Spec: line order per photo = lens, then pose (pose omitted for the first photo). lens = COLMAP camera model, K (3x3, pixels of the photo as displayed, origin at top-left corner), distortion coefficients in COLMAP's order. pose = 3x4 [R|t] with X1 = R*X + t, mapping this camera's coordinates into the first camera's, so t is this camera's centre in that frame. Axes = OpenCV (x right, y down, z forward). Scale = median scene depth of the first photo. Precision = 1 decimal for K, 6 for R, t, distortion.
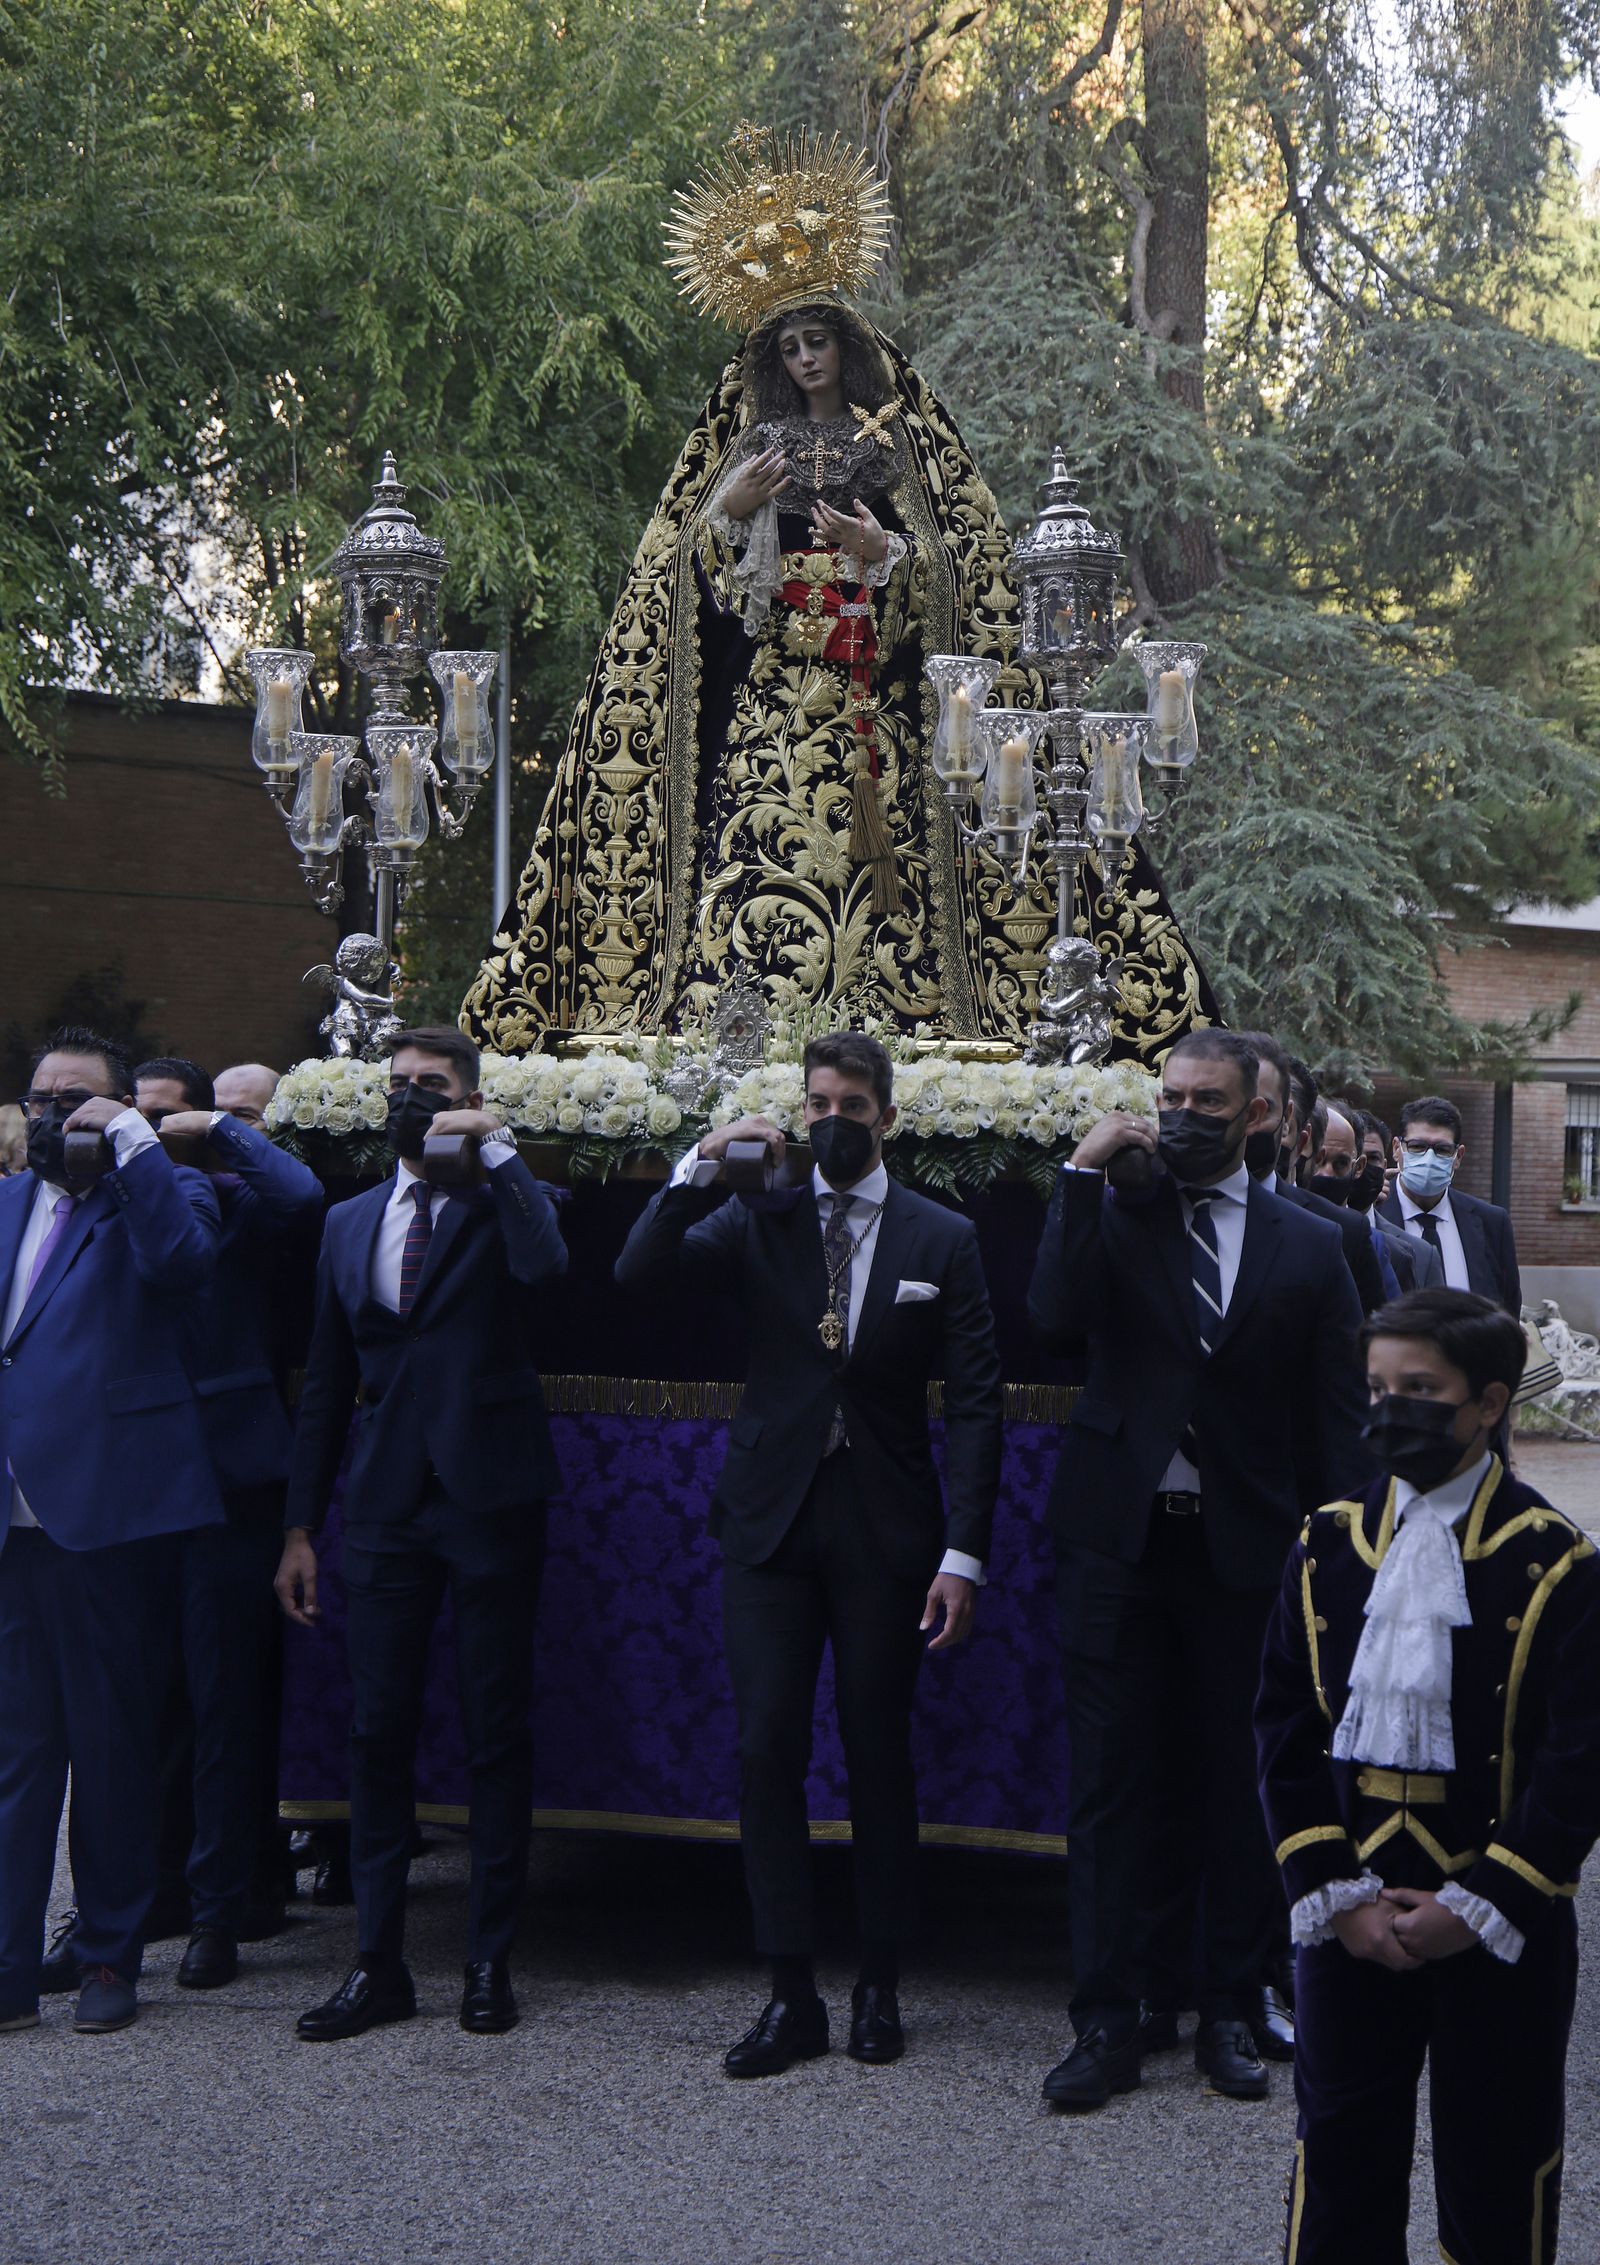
lens RADIAL K [[4012.2, 0, 785.9], [0, 4012.2, 1140.4], [0, 0, 1]] dist [0.095082, 0.000000]
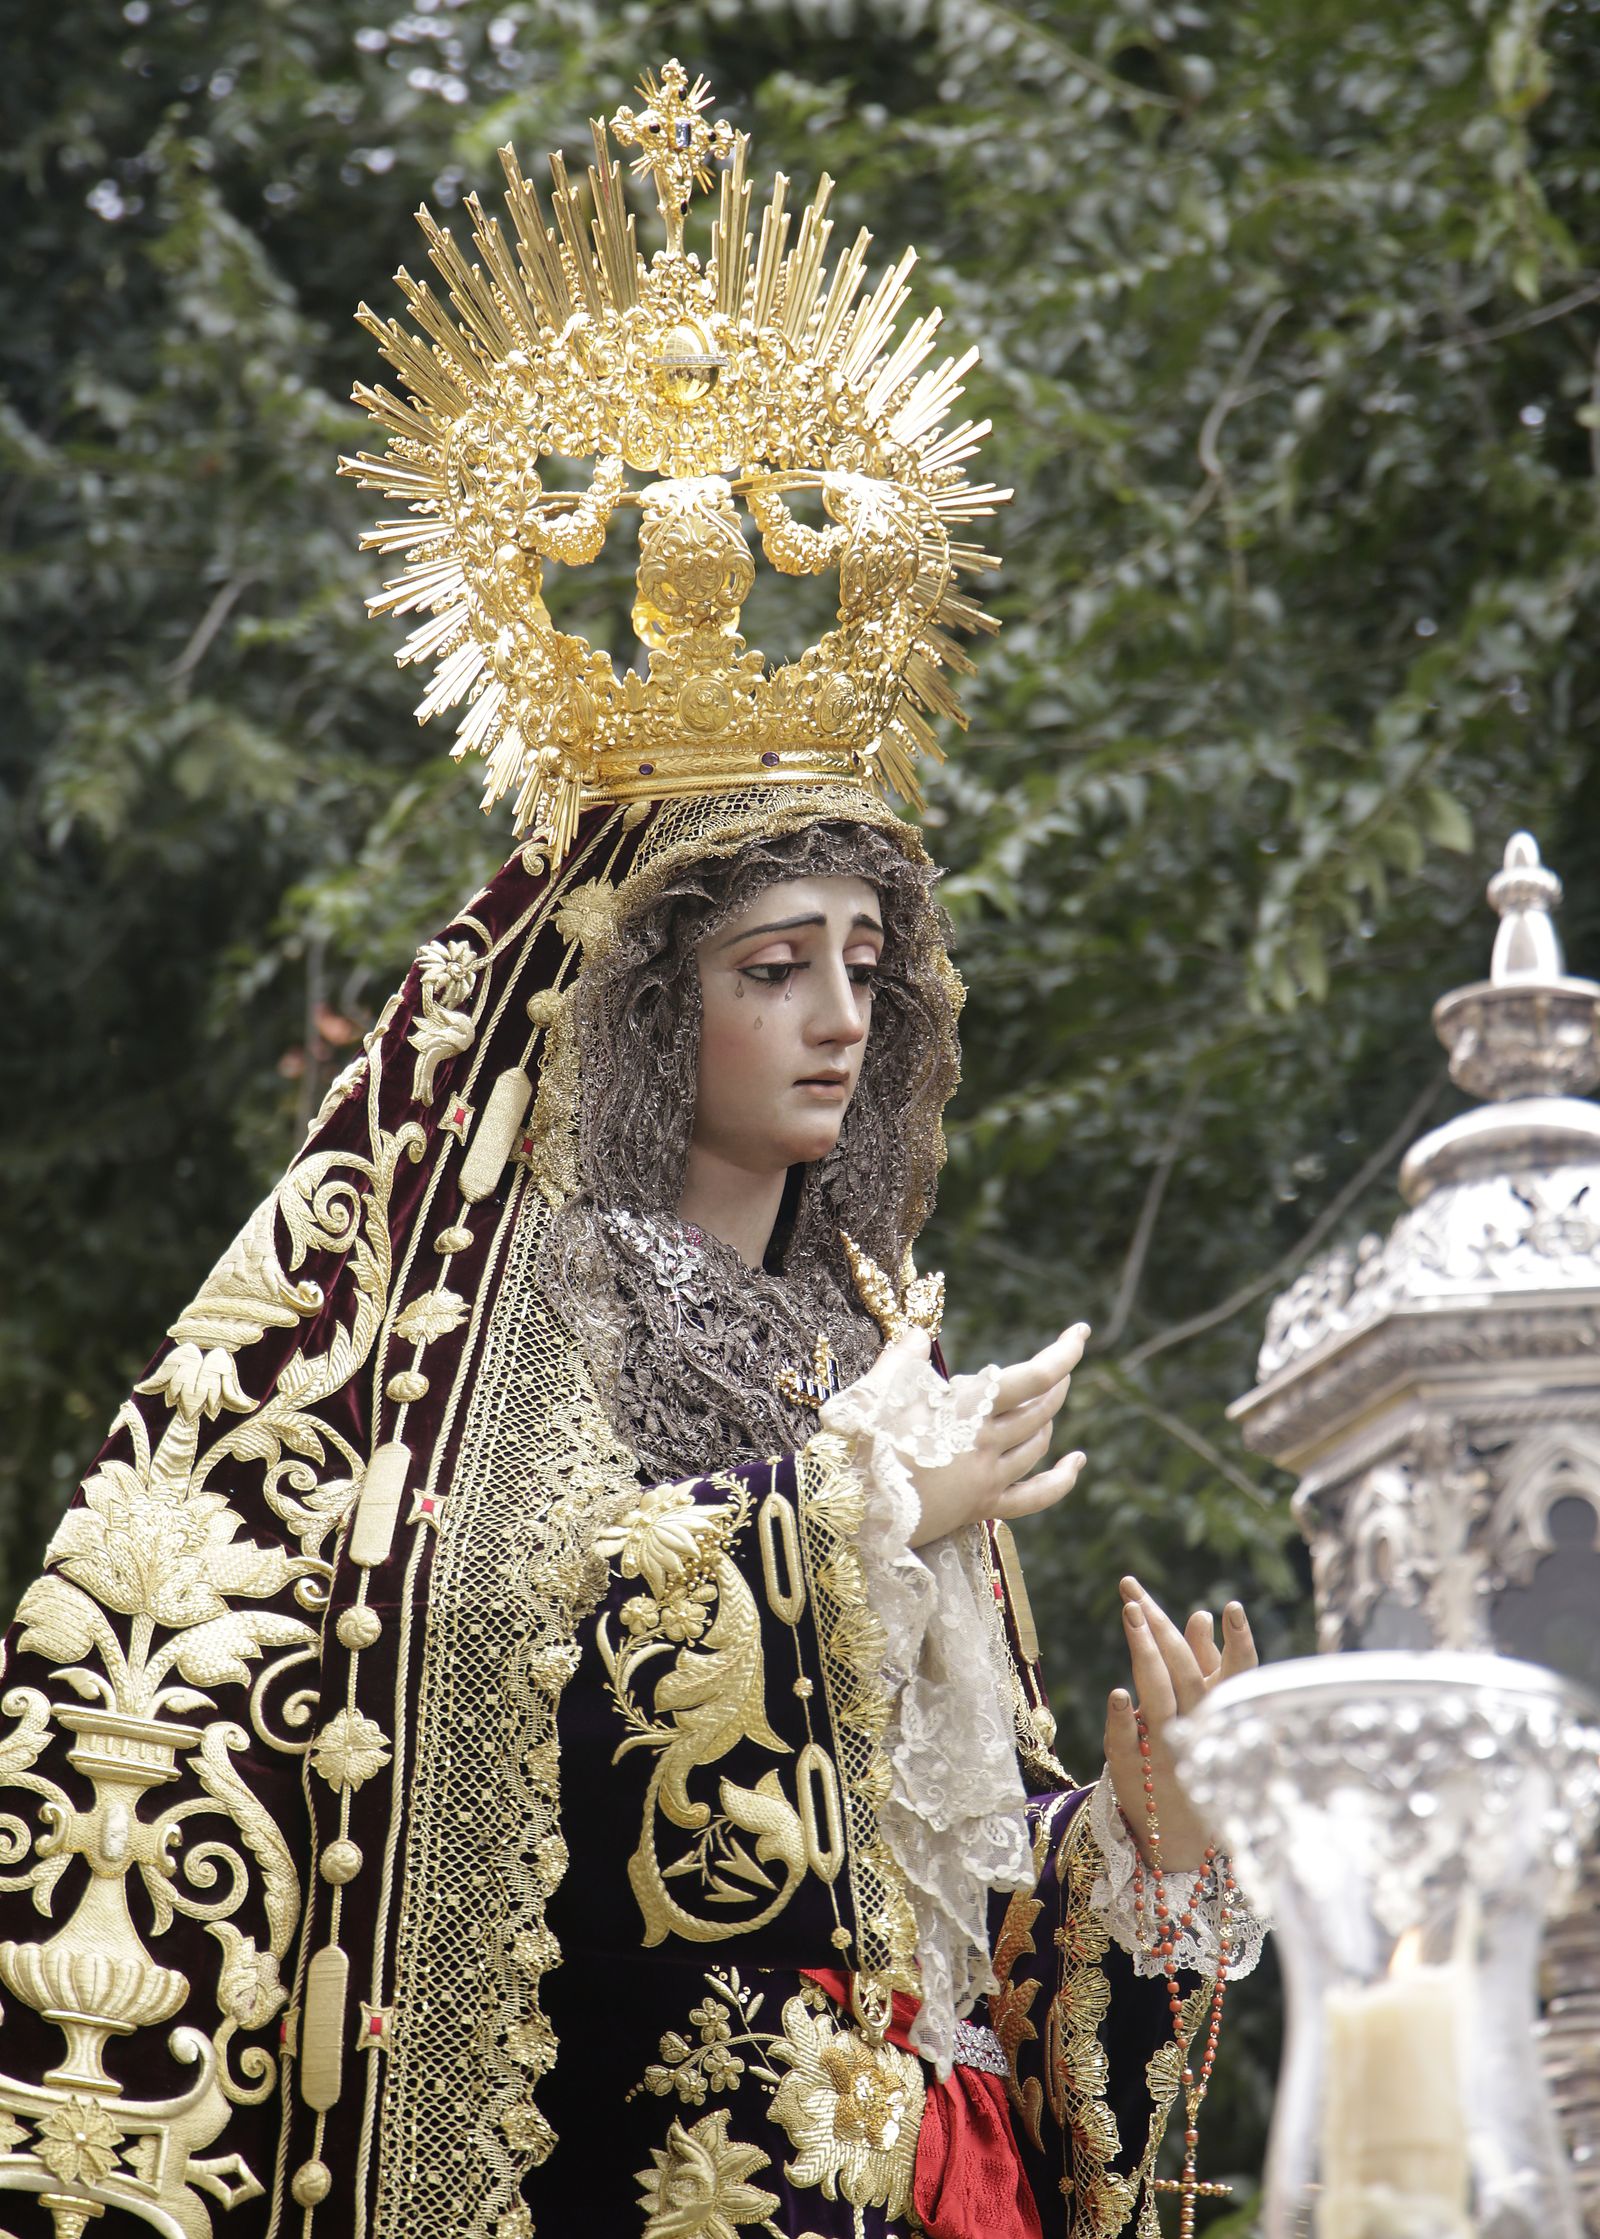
lens RADIAL K [[7442.7, 0, 798.4], [0, 7442.7, 1117.8], [0, 0, 1]] dist [0.500781, 0.000000]
pose [[0.485261, 0.291471, 0.824359, -0.376716], [-0.005083, 0.943728, -0.330684, -0.034599], [-0.874355, 0.156278, 0.459435, 0.787830]]
